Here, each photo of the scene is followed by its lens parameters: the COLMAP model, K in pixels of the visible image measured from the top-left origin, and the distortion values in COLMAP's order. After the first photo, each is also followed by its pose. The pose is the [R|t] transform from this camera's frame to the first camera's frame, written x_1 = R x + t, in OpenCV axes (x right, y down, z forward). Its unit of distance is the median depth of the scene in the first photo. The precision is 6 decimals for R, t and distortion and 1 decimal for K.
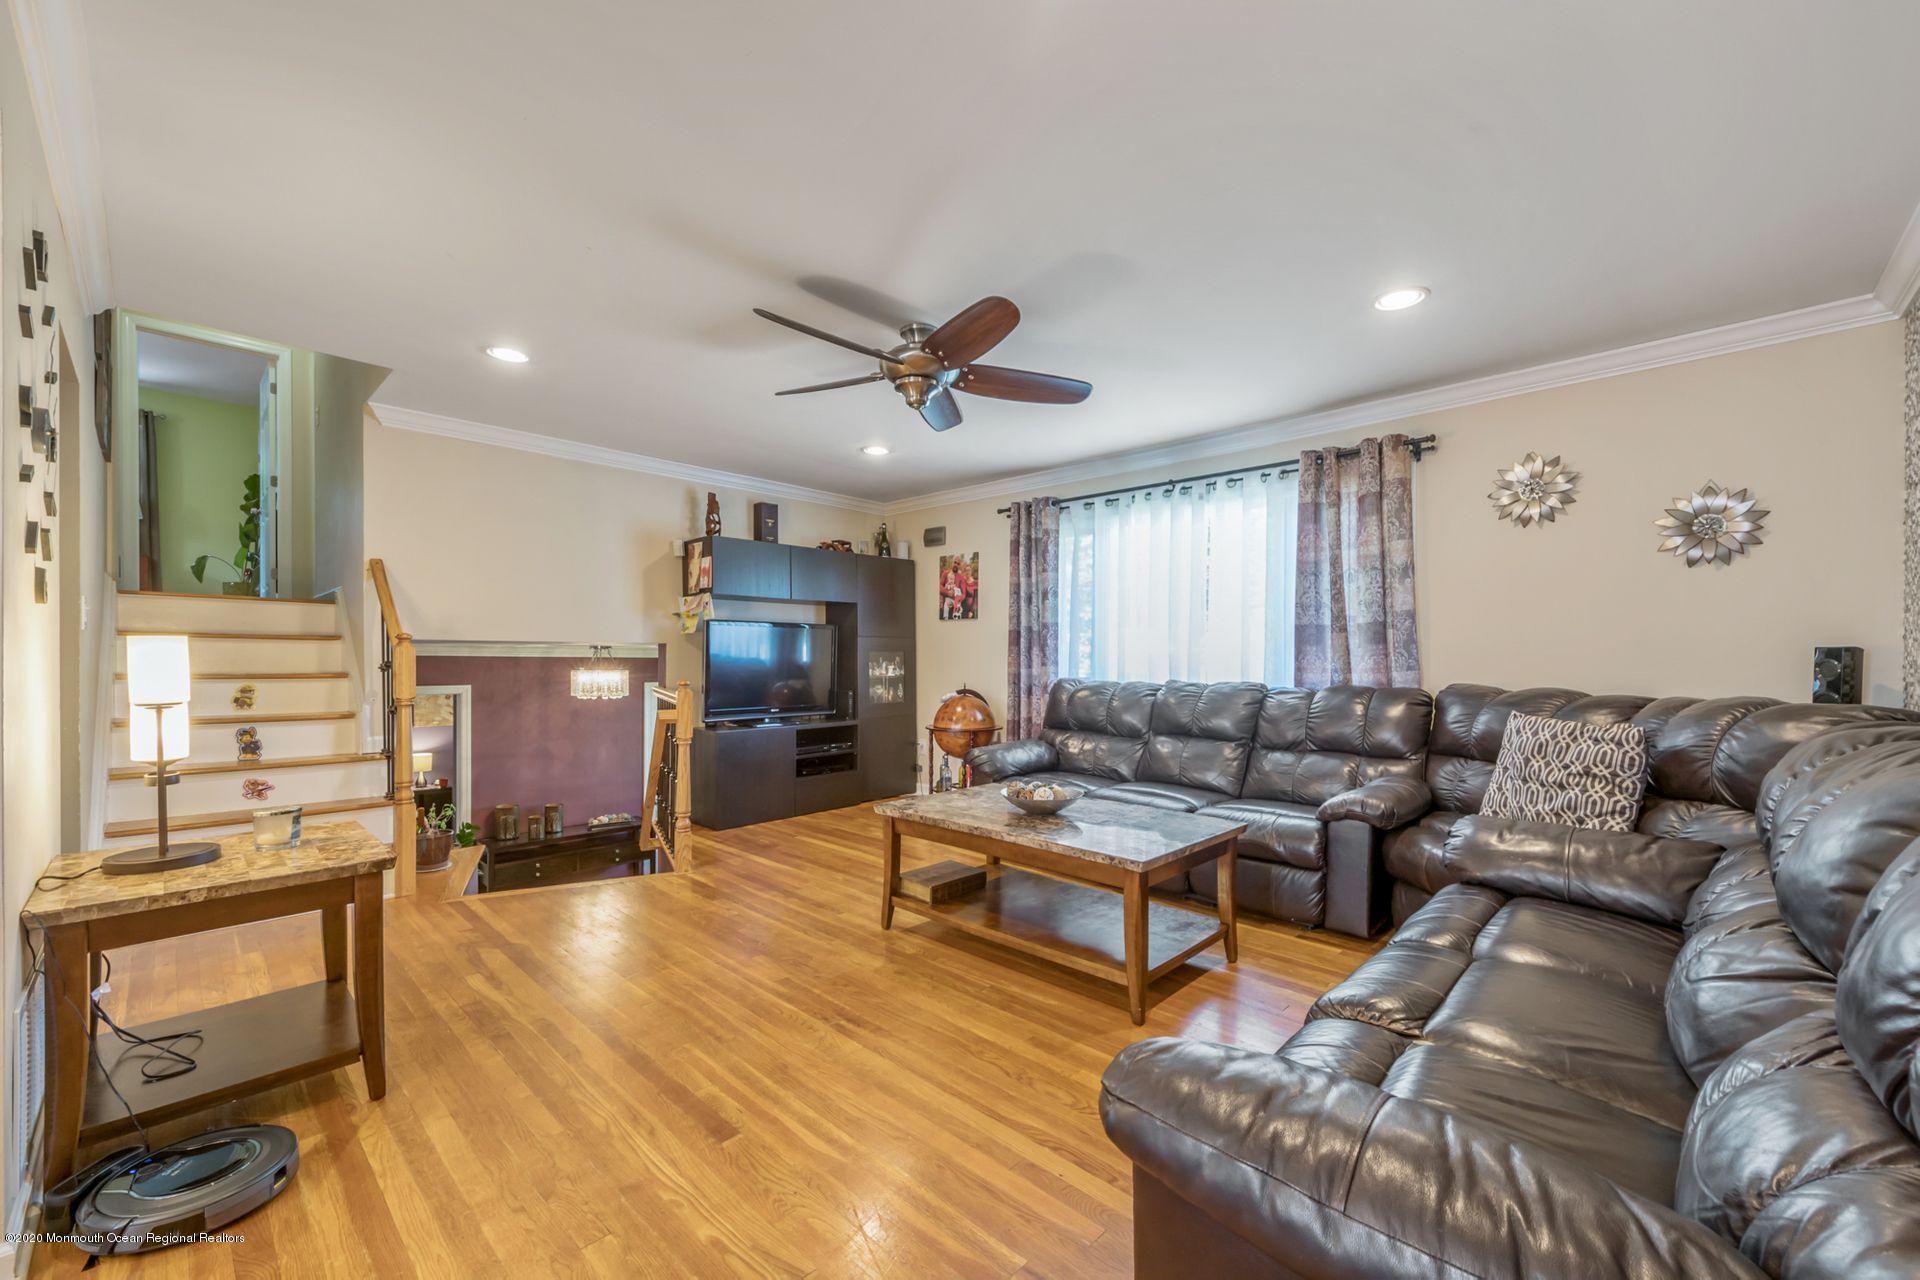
lens RADIAL K [[755.6, 0, 960.0], [0, 755.6, 640.0], [0, 0, 1]] dist [0.000763, 0.000060]
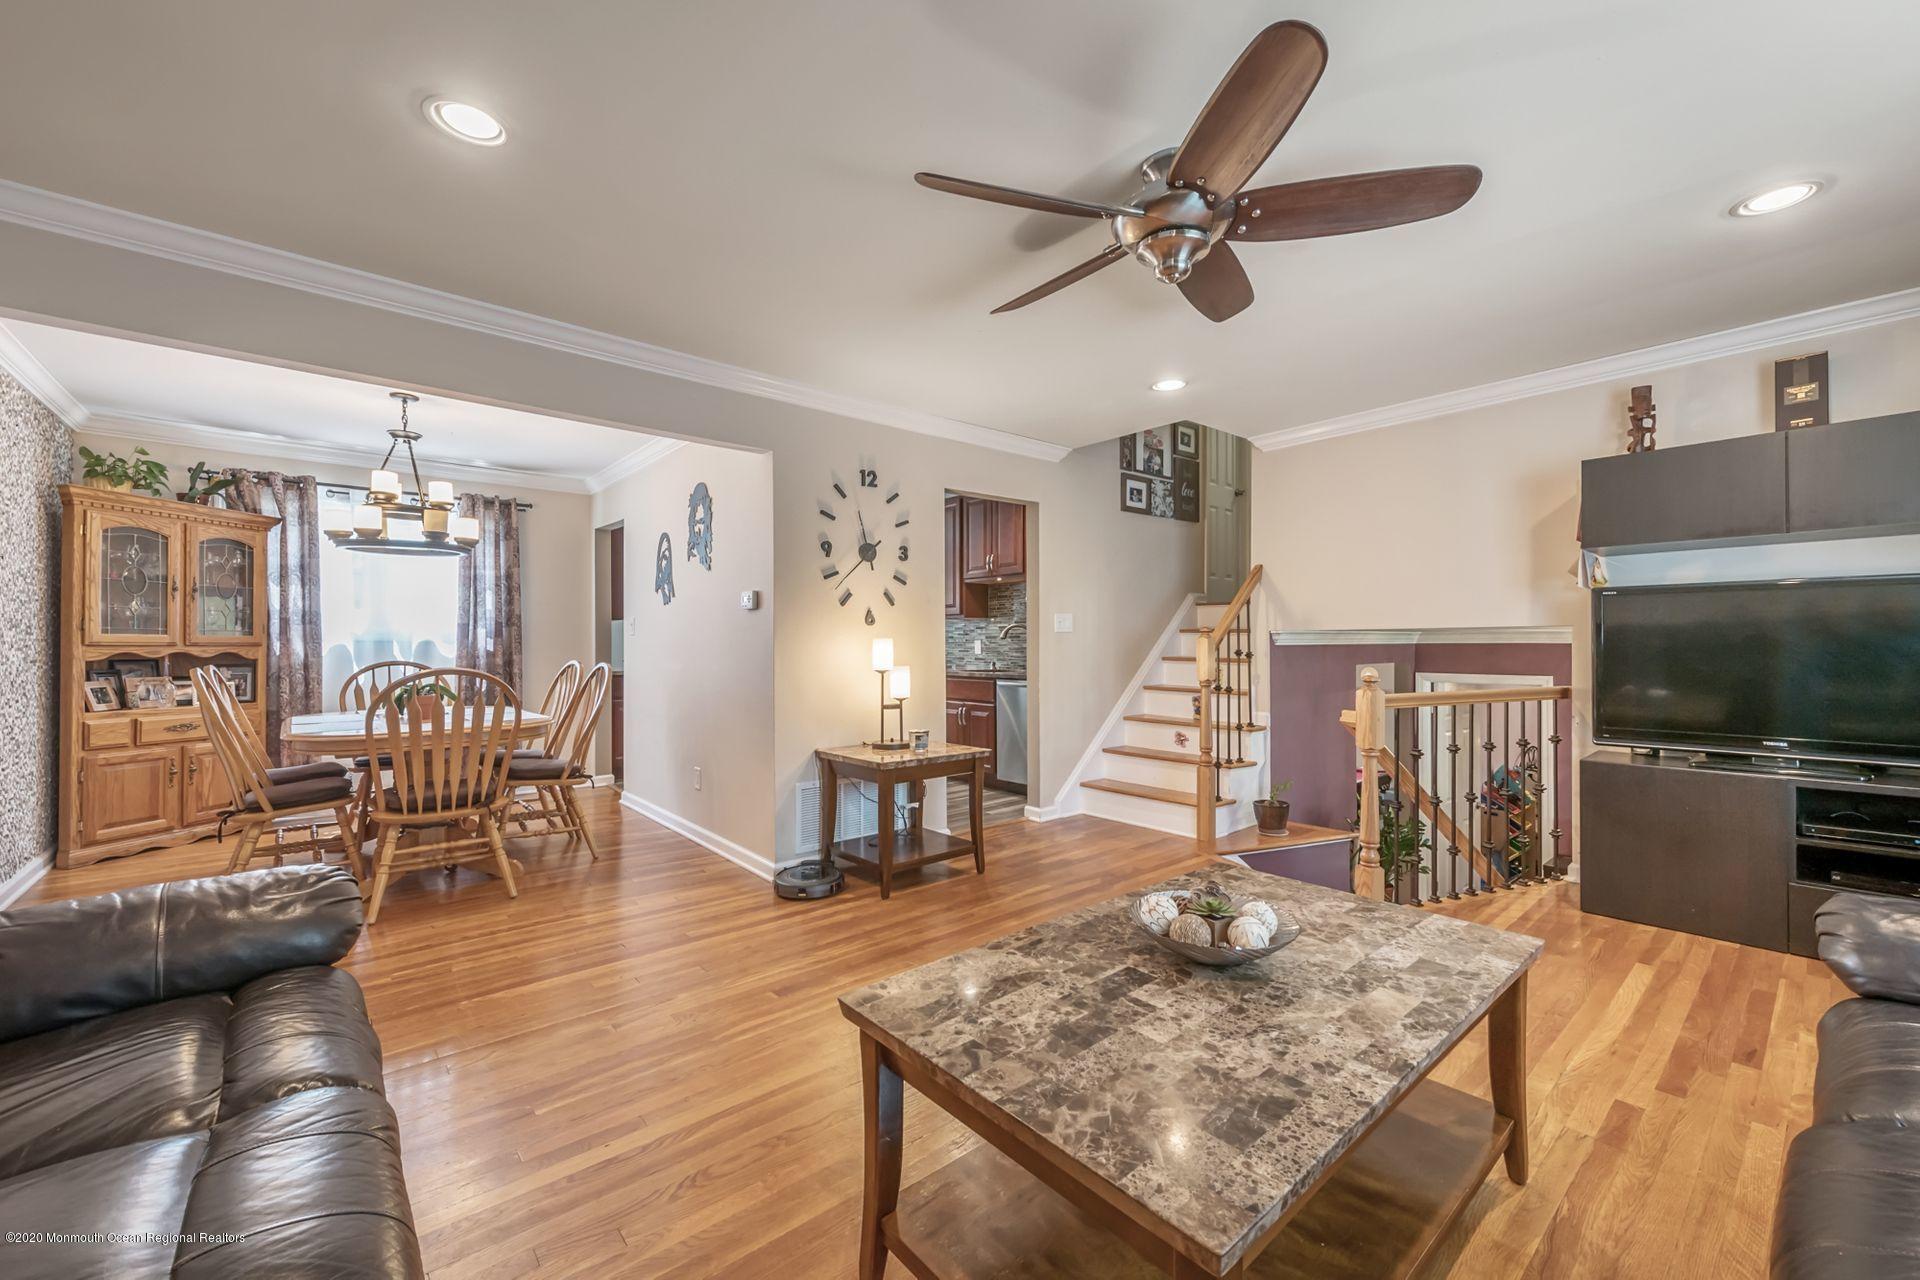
lens RADIAL K [[755.6, 0, 960.0], [0, 755.6, 640.0], [0, 0, 1]] dist [0.000763, 0.000060]
pose [[-0.100596, -0.002710, -0.994924, 0.426603], [0.030057, 0.999532, -0.005762, 0.004589], [0.994473, -0.030484, -0.100468, 0.587344]]
